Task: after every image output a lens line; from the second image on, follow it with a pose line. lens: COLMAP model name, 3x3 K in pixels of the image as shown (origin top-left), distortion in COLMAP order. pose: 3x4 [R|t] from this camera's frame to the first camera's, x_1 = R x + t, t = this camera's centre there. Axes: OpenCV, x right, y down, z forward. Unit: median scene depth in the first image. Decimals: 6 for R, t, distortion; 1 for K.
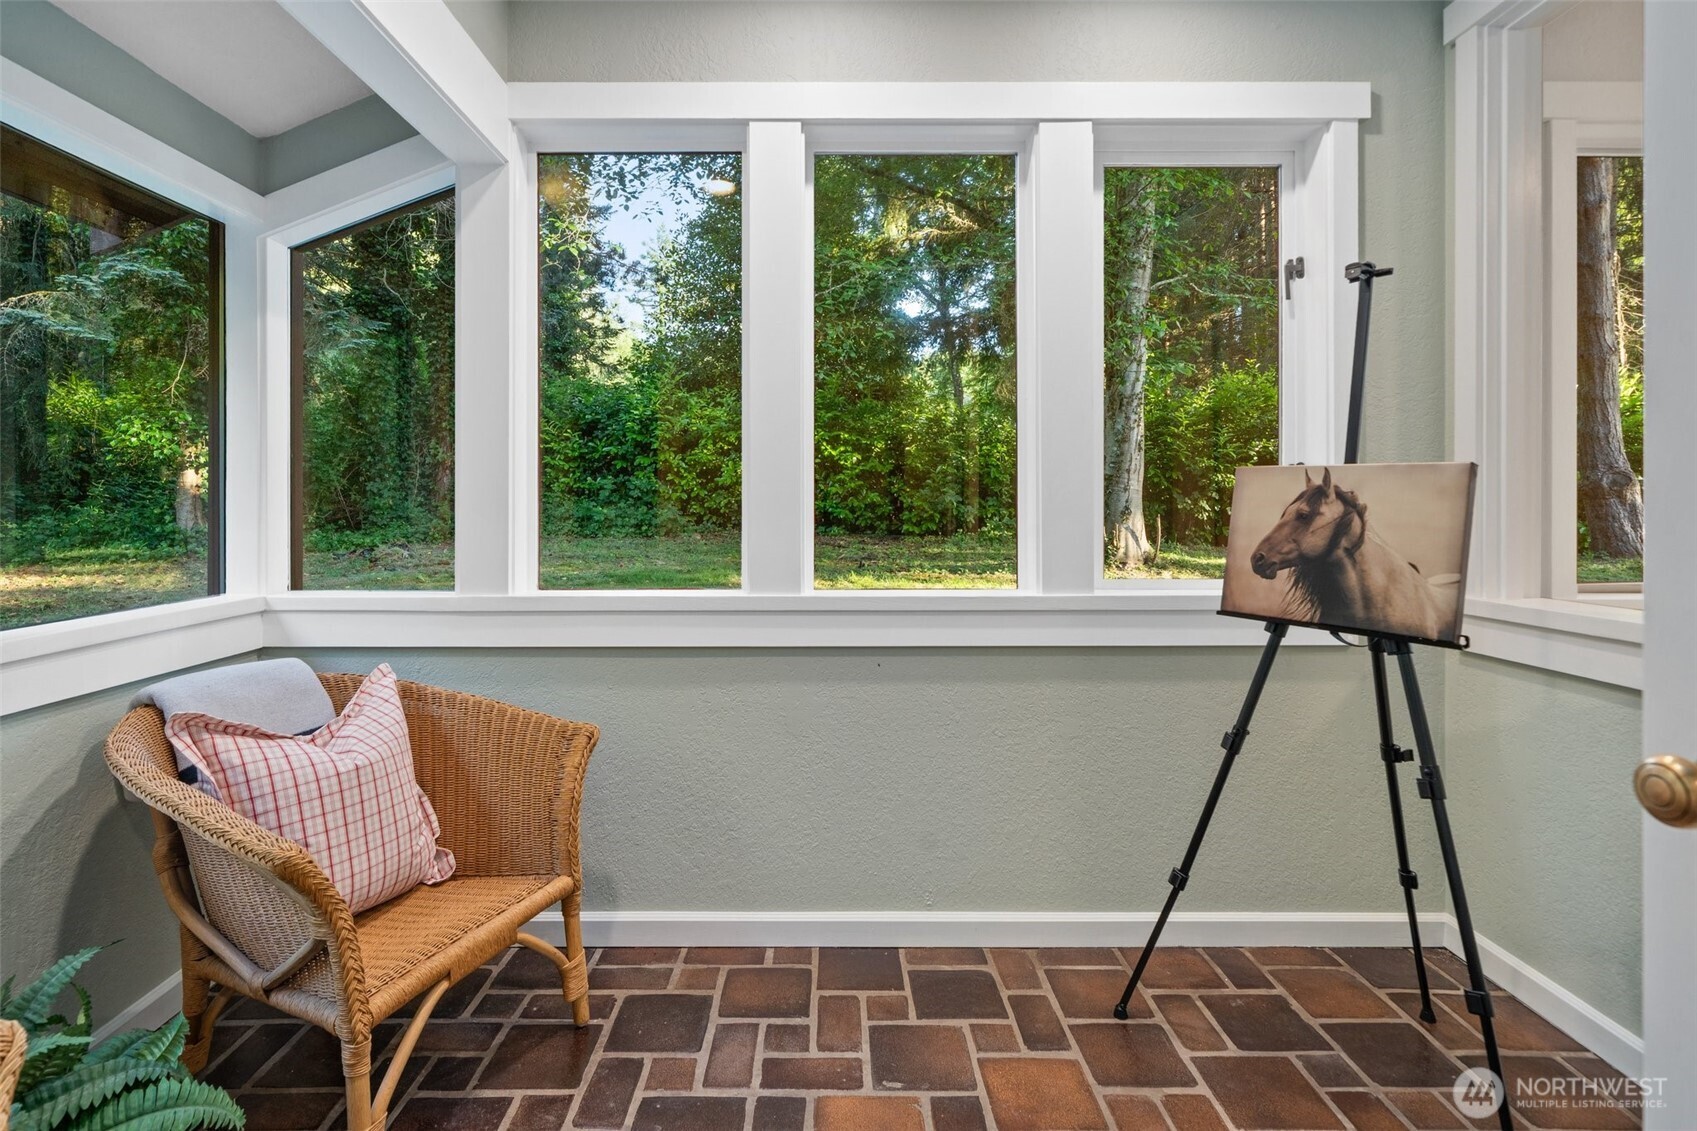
lens RADIAL K [[823.4, 0, 831.2], [0, 823.4, 517.0], [0, 0, 1]] dist [-0.002070, -0.000213]
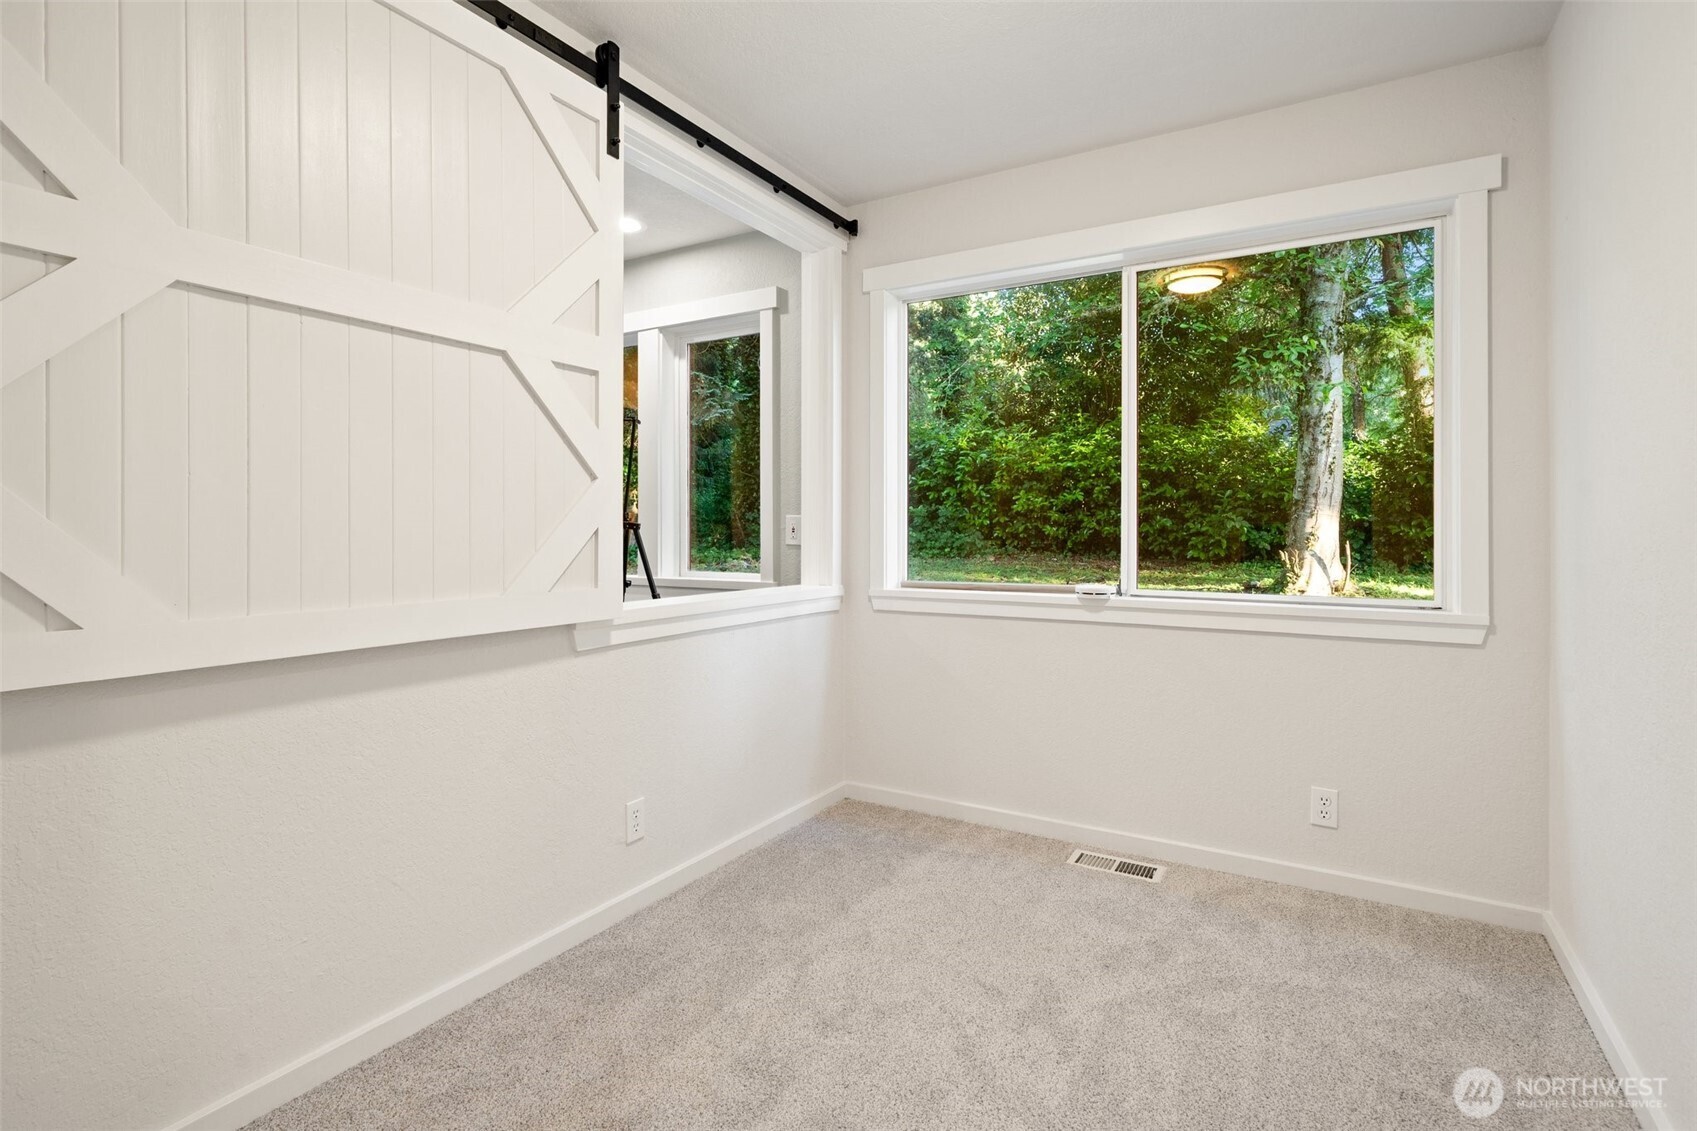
lens RADIAL K [[823.4, 0, 850.7], [0, 823.4, 550.7], [0, 0, 1]] dist [-0.002070, -0.000213]
pose [[0.858541, 0.014473, -0.512541, 0.244689], [-0.009081, 0.999874, 0.013023, 0.000669], [0.512665, -0.006527, 0.858564, -0.059818]]
